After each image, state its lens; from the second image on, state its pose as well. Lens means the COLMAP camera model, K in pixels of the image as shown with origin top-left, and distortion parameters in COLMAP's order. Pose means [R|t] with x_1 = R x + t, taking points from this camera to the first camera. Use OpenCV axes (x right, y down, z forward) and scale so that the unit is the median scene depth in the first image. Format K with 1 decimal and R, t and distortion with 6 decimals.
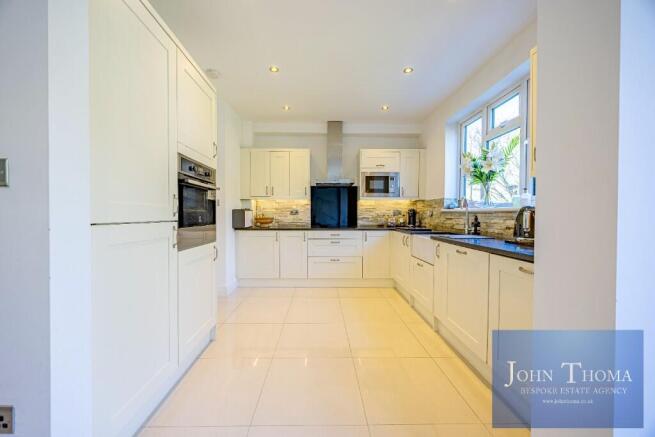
lens RADIAL K [[252.2, 0, 326.6], [0, 252.2, 216.9], [0, 0, 1]] dist [0.000592, 0.000012]
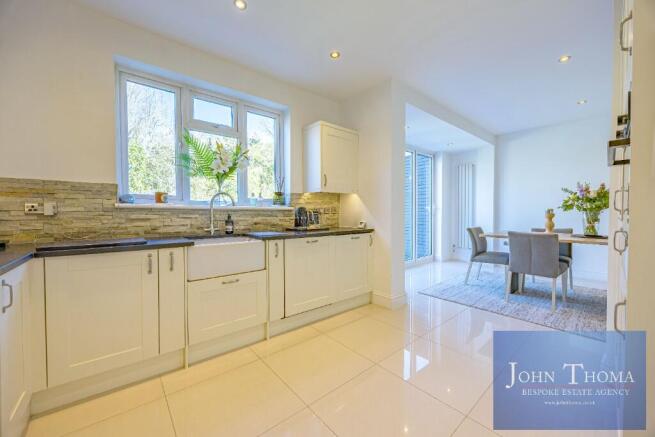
lens RADIAL K [[252.2, 0, 326.8], [0, 252.2, 216.8], [0, 0, 1]] dist [0.000592, 0.000012]
pose [[-0.633891, -0.013655, 0.773302, -0.409031], [0.010078, 0.999613, 0.025912, -0.015081], [-0.773356, 0.024219, -0.633509, 1.395560]]
